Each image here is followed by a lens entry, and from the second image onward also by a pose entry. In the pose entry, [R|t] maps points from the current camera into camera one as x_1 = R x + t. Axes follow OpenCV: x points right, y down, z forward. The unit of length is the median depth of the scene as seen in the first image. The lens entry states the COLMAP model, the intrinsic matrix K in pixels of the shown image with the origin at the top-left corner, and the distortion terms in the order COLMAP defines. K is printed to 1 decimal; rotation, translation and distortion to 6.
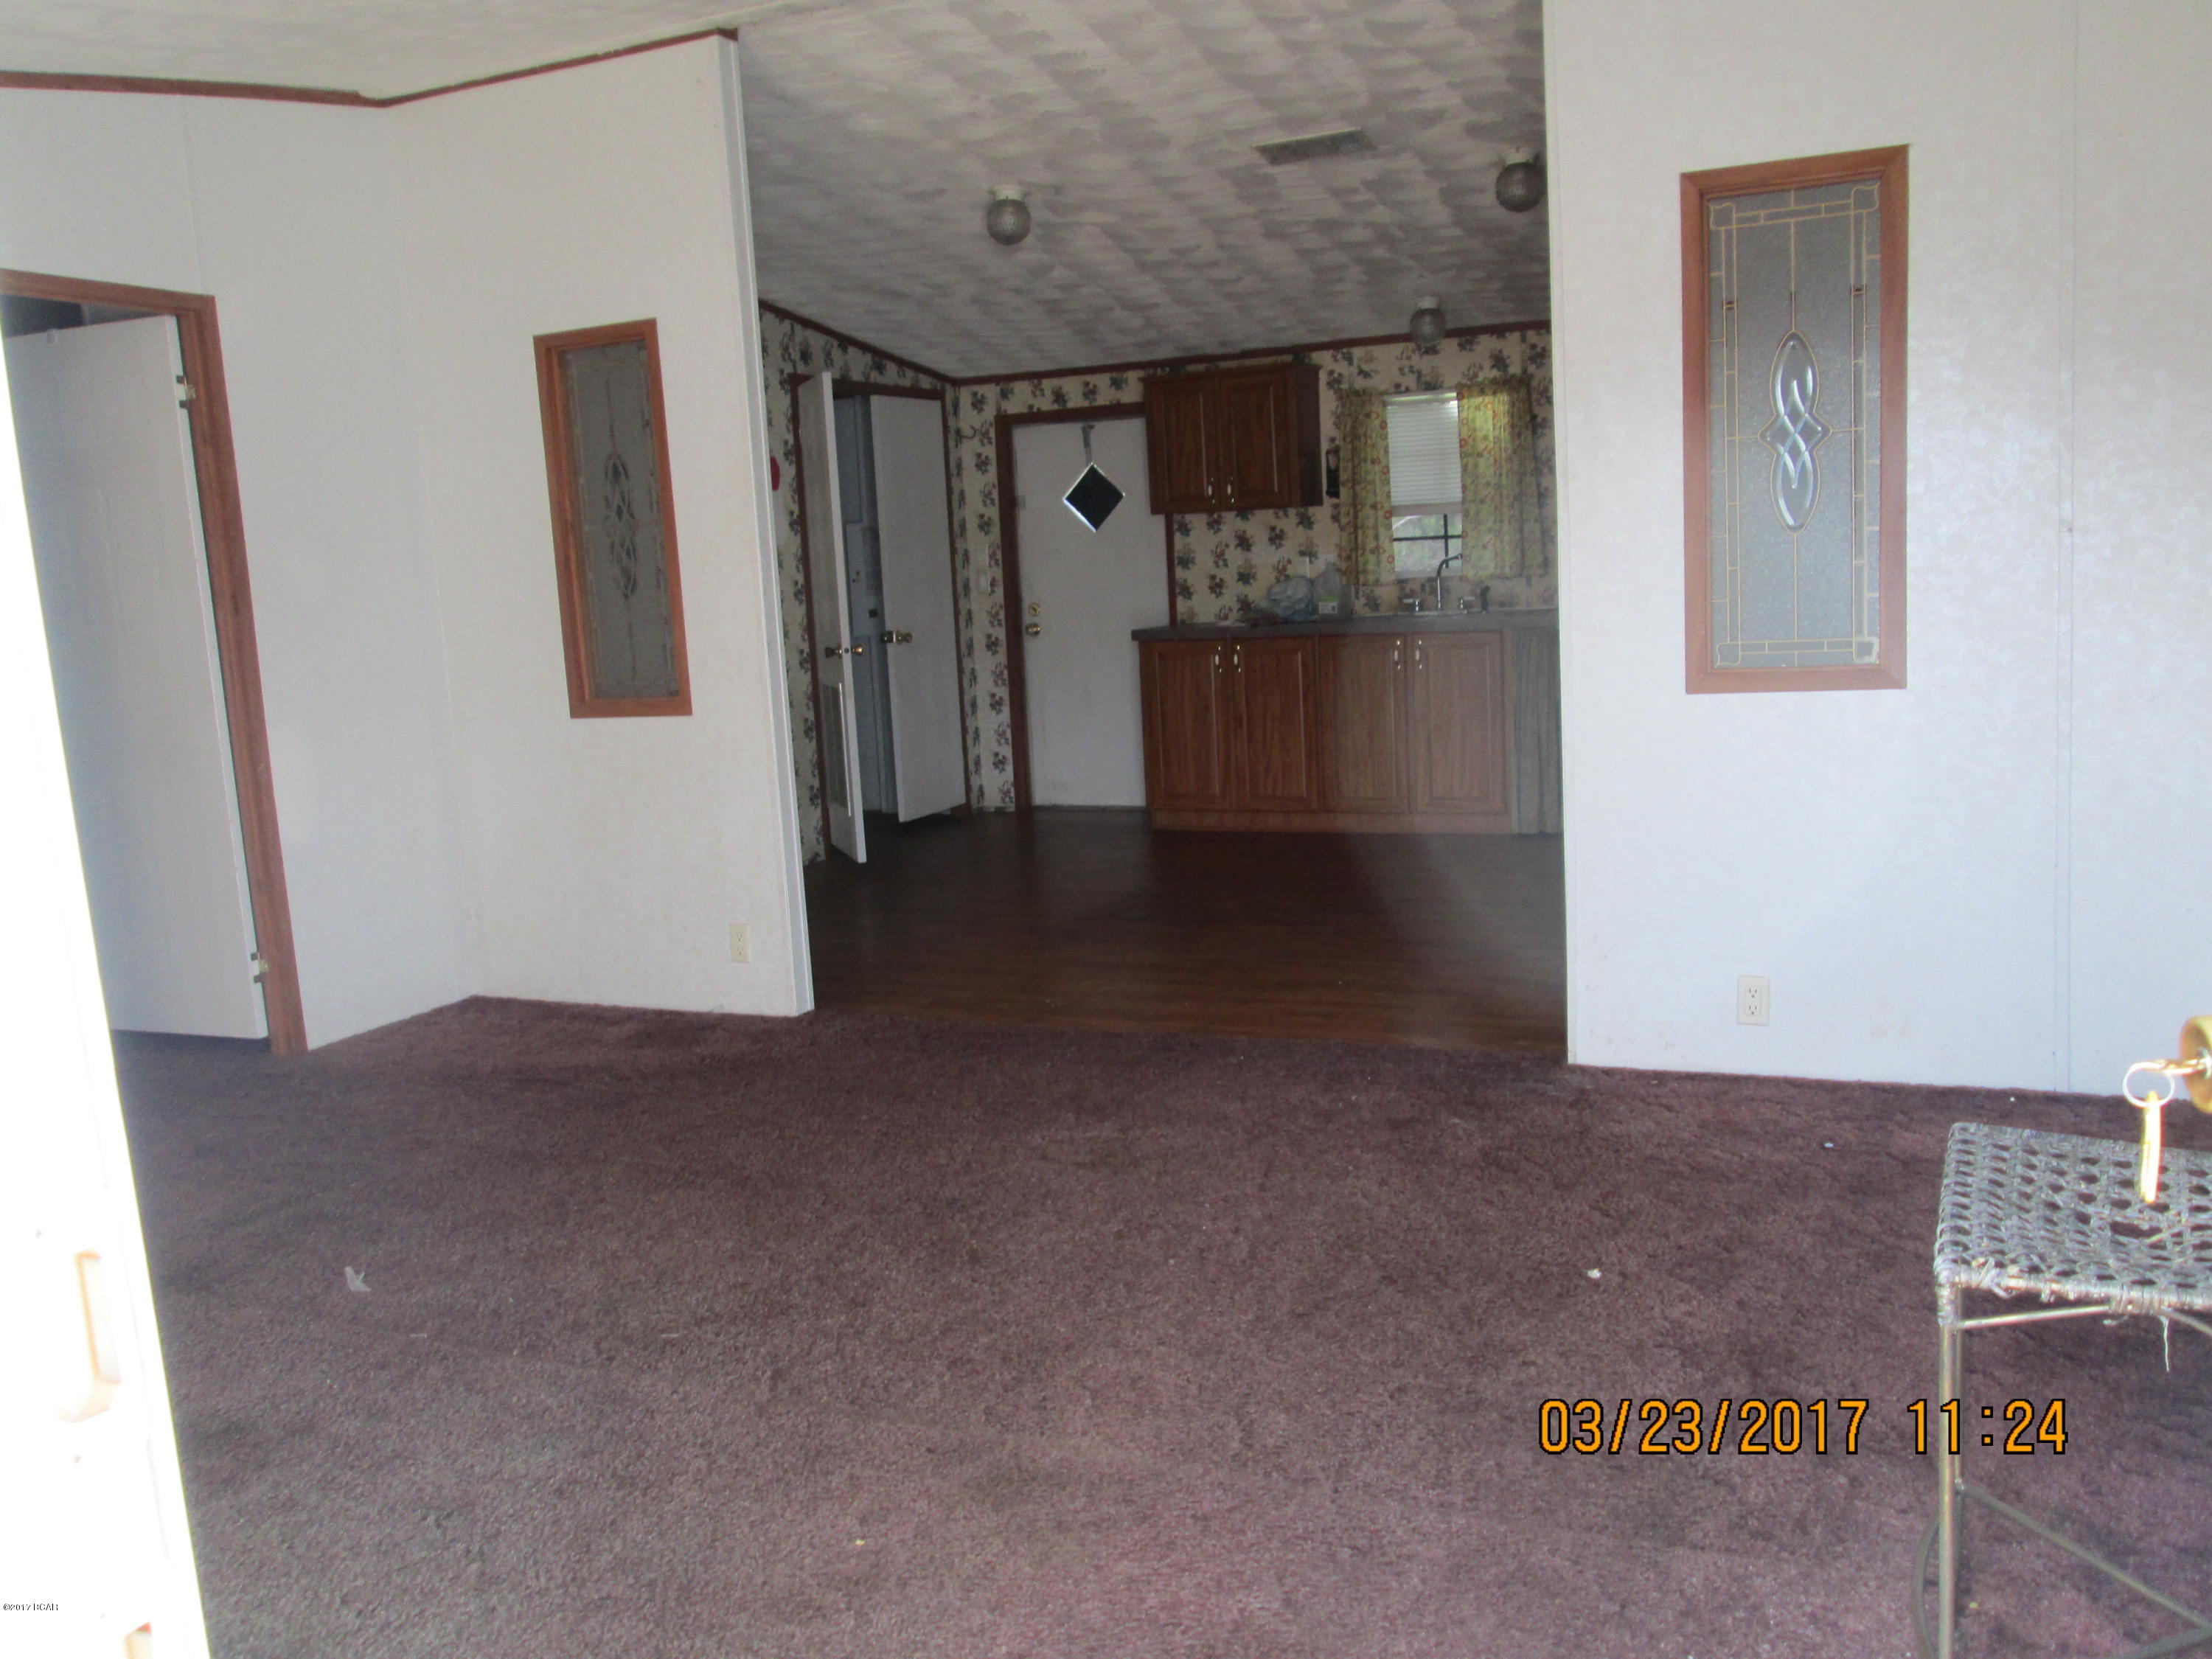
lens RADIAL K [[1812.3, 0, 1092.7], [0, 1812.3, 825.1], [0, 0, 1]] dist [-0.067664, 0.038541]
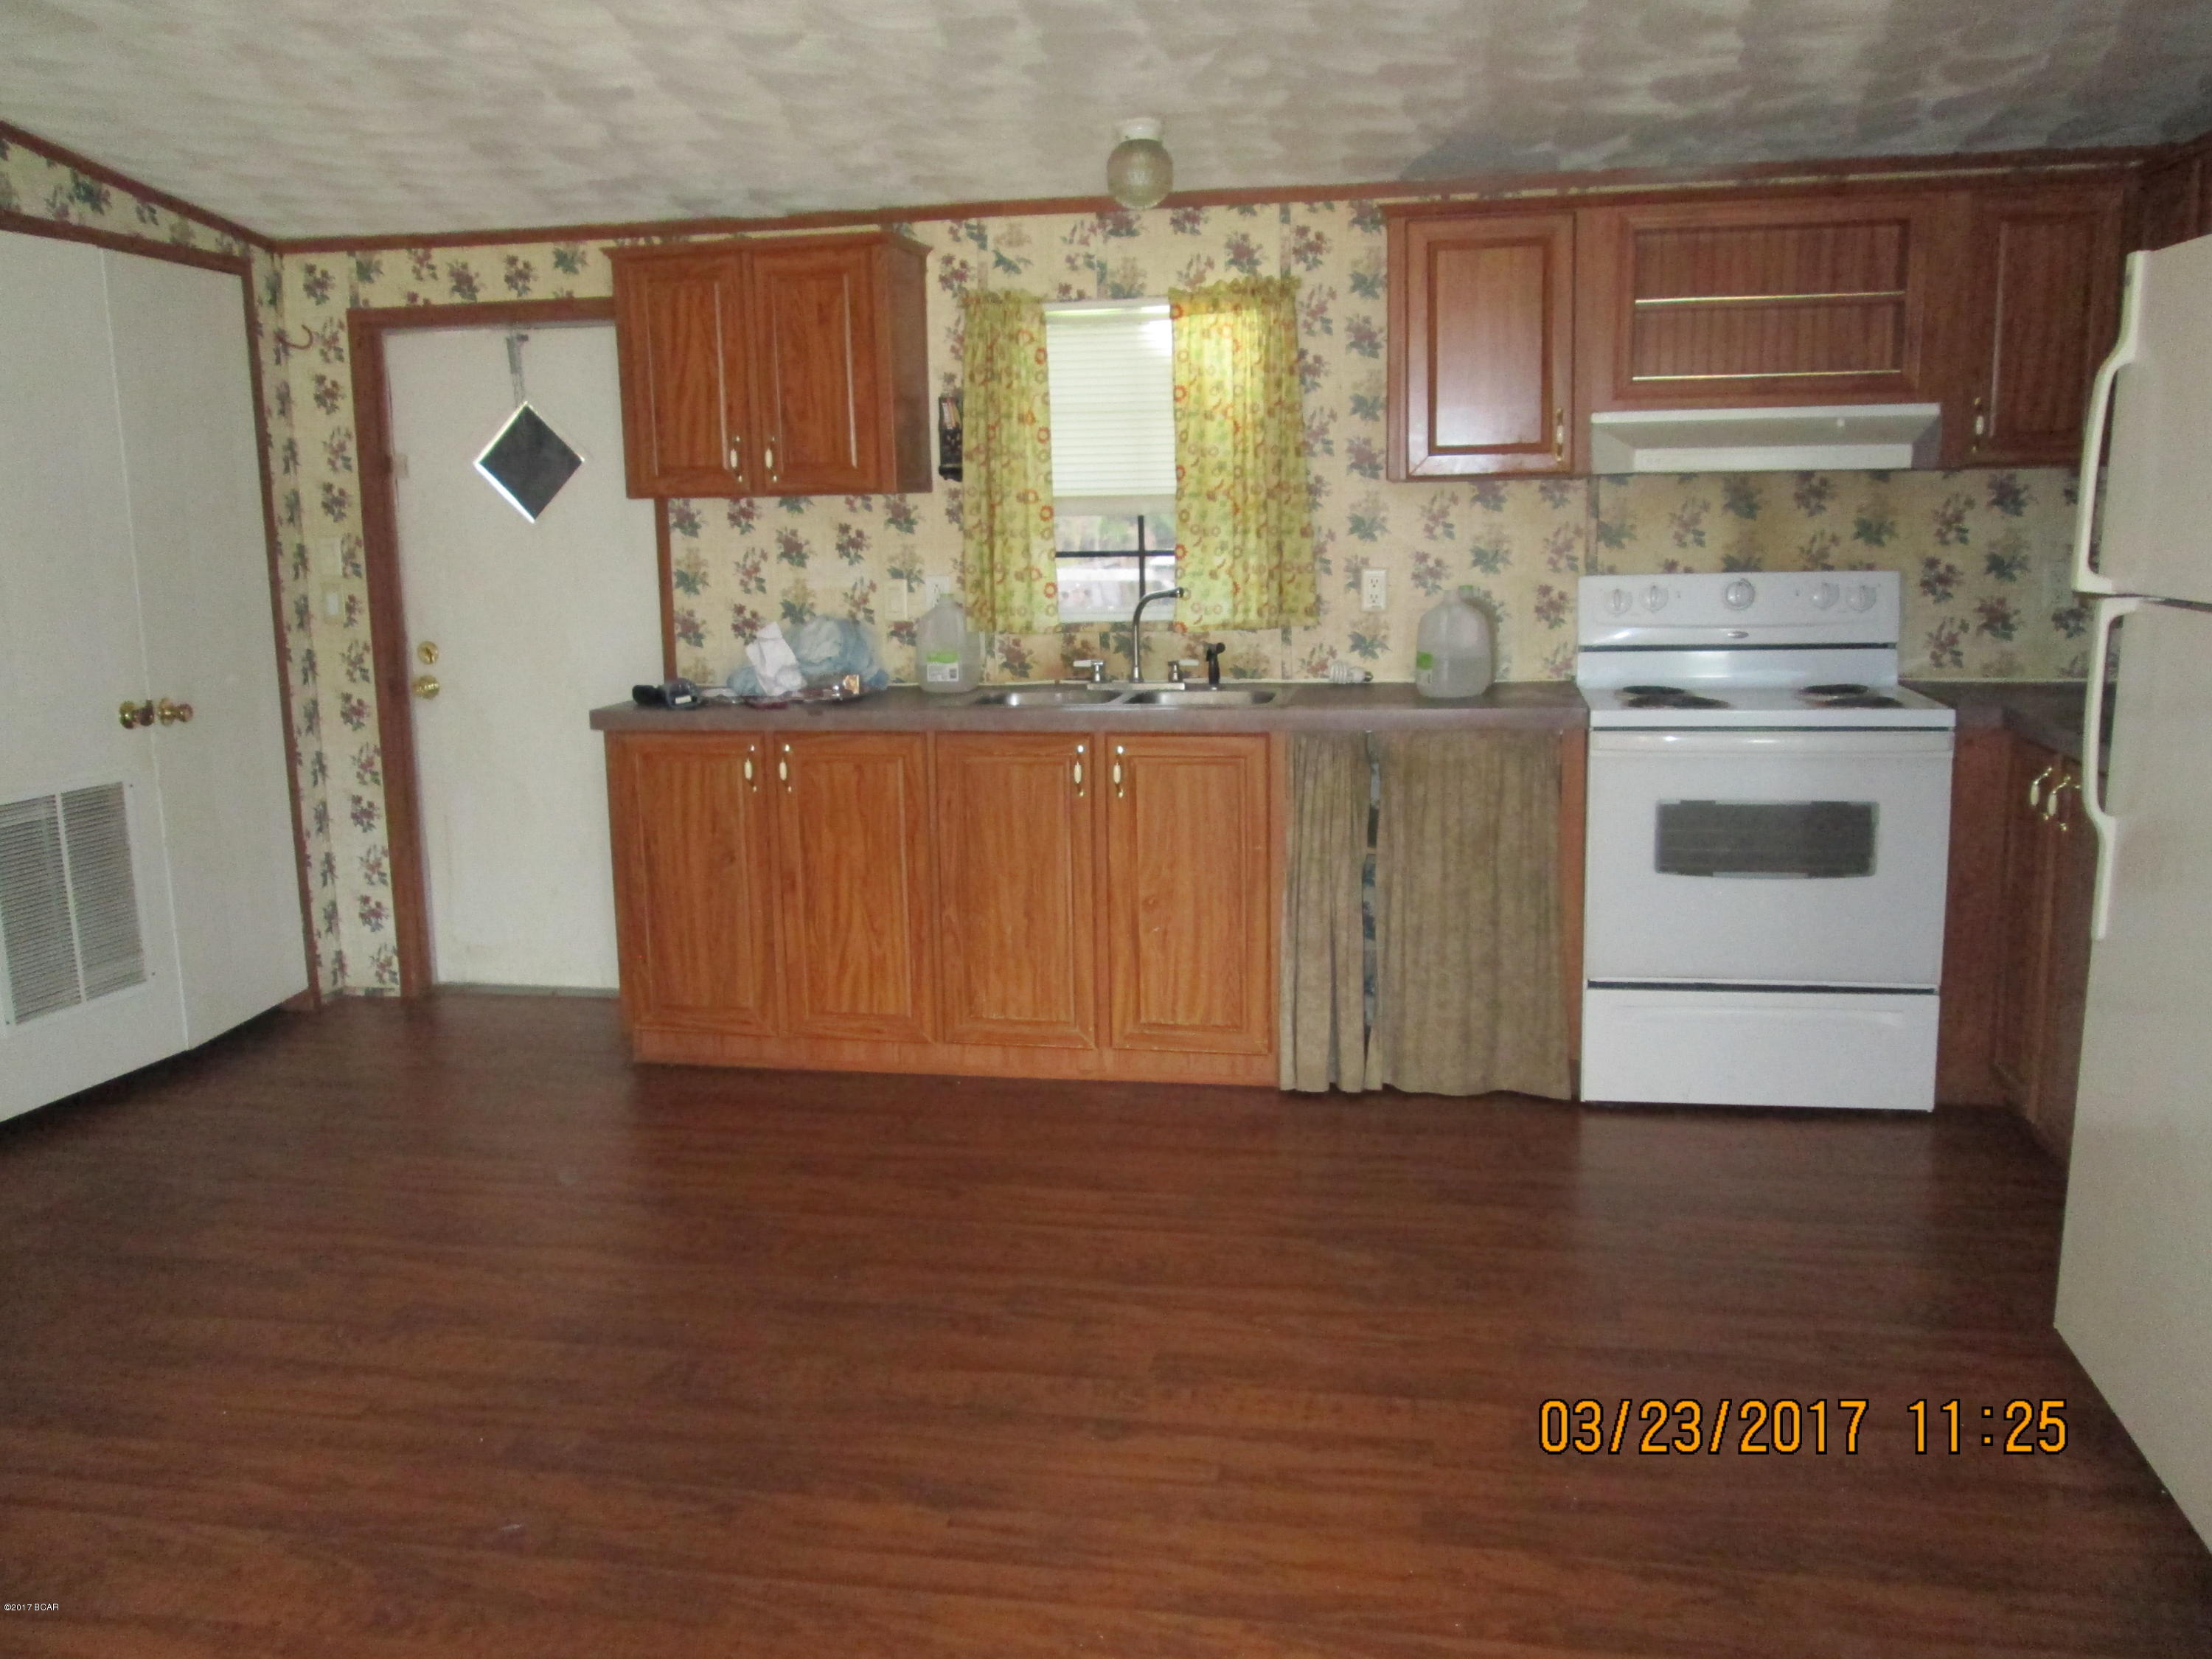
lens RADIAL K [[1812.3, 0, 1105.7], [0, 1812.3, 846.7], [0, 0, 1]] dist [-0.067664, 0.038541]
pose [[0.964706, -0.011828, 0.263065, 0.028111], [0.003677, 0.999498, 0.031456, -0.082684], [-0.263305, -0.029378, 0.964265, 0.431558]]
